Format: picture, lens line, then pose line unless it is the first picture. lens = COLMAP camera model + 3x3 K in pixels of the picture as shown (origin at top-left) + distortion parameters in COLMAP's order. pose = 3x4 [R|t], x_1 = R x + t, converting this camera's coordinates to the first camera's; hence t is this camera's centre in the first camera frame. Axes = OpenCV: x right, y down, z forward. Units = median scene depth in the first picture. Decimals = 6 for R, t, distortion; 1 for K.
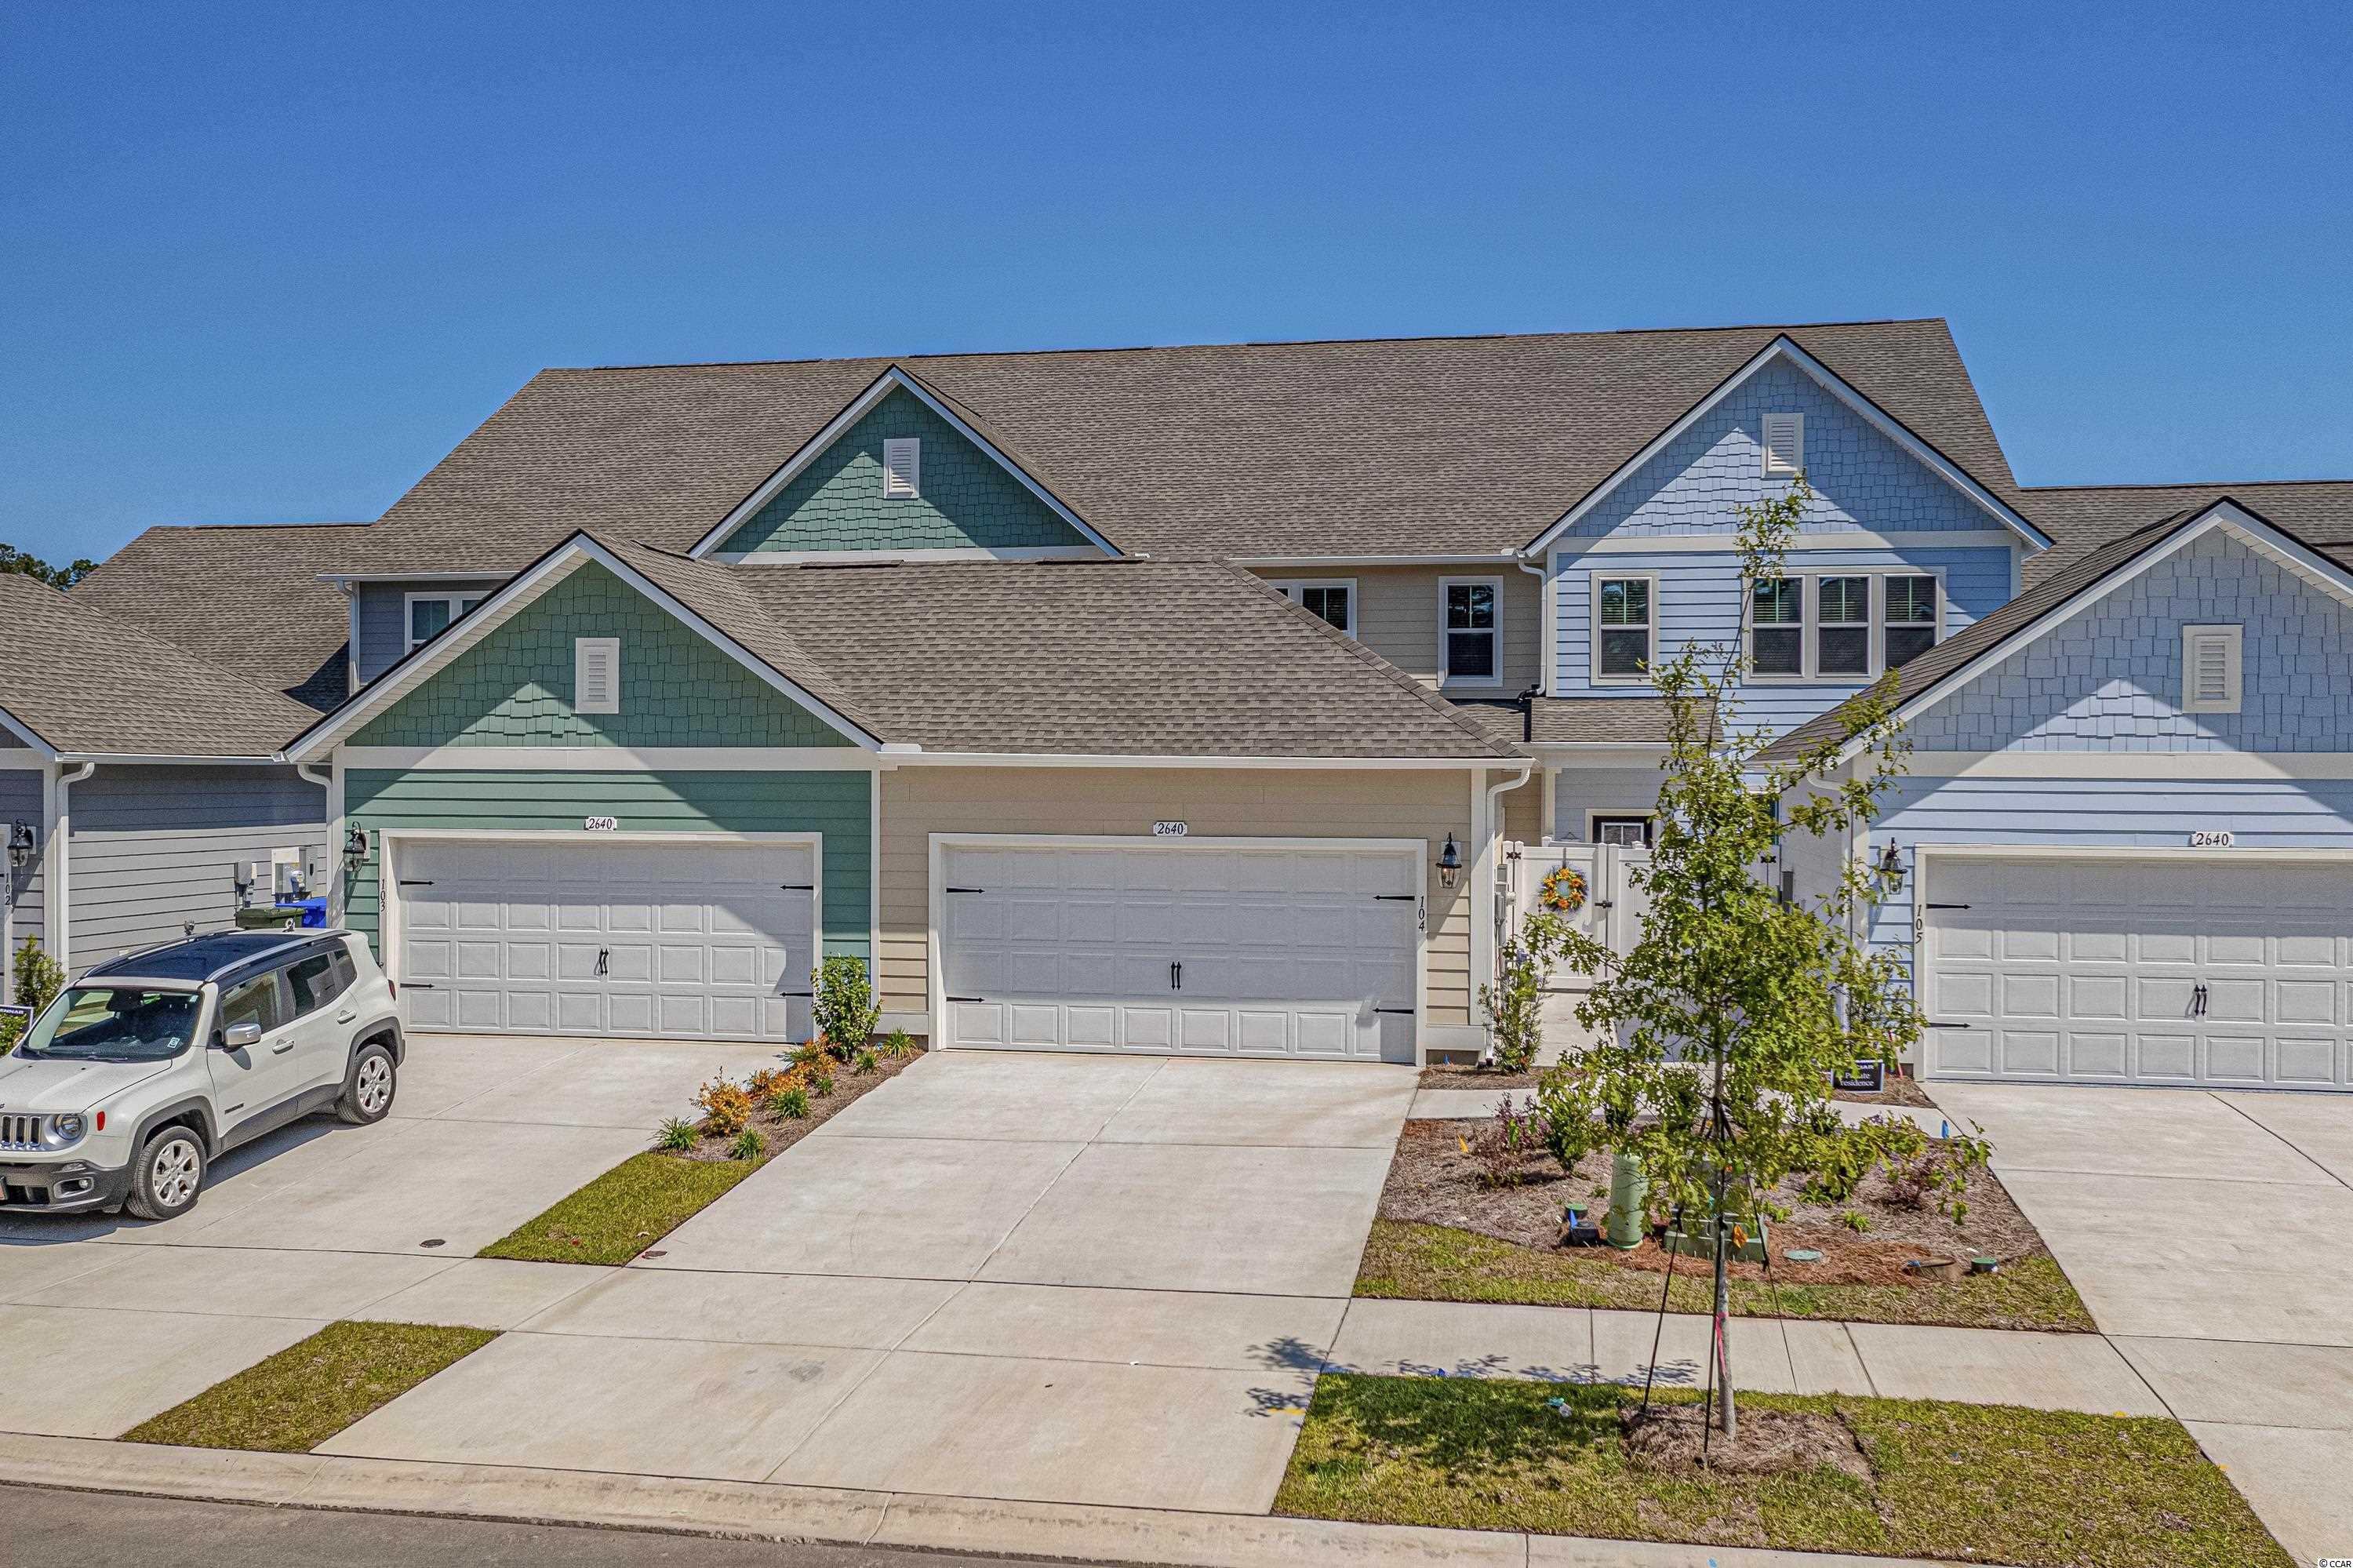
lens RADIAL K [[1549.8, 0, 1176.5], [0, 1549.8, 784.0], [0, 0, 1]] dist [-0.020910, 0.025063]
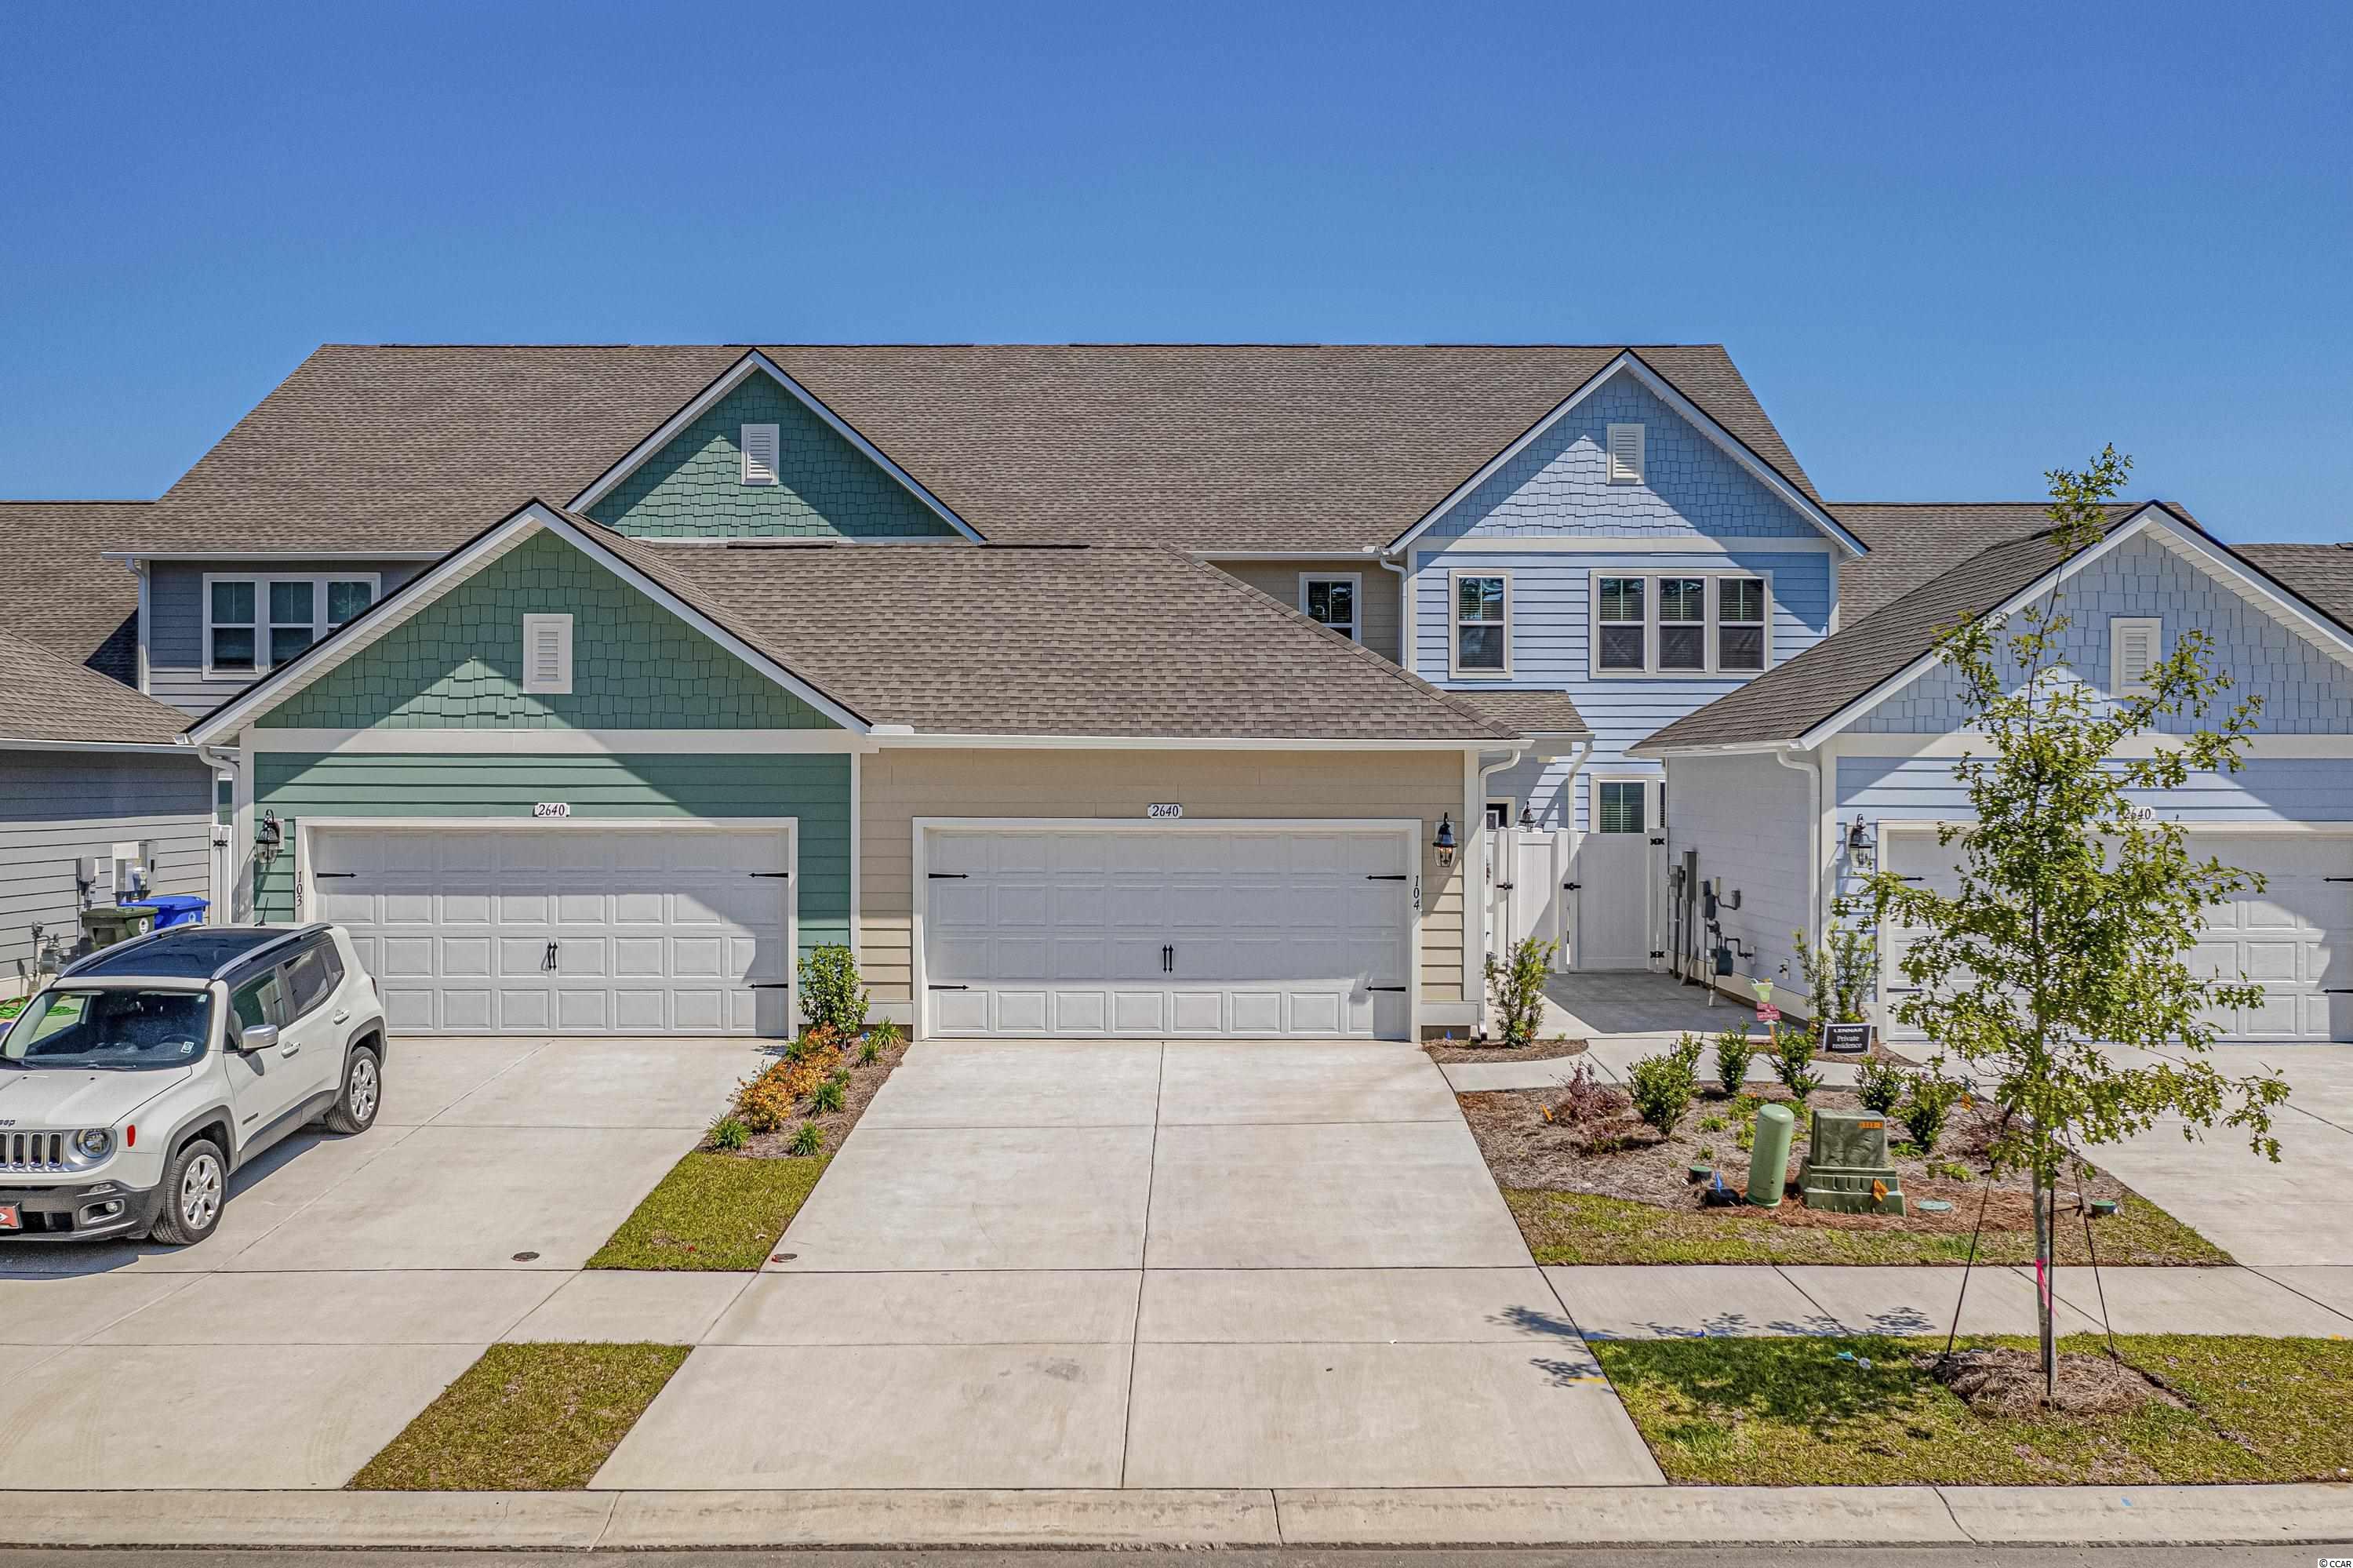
lens RADIAL K [[1515.5, 0, 1176.5], [0, 1515.5, 784.0], [0, 0, 1]] dist [-0.023695, 0.024770]
pose [[0.990222, -0.002846, 0.139470, -0.134044], [0.002462, 0.999993, 0.002924, 0.008694], [-0.139477, -0.002552, 0.990222, 0.033864]]
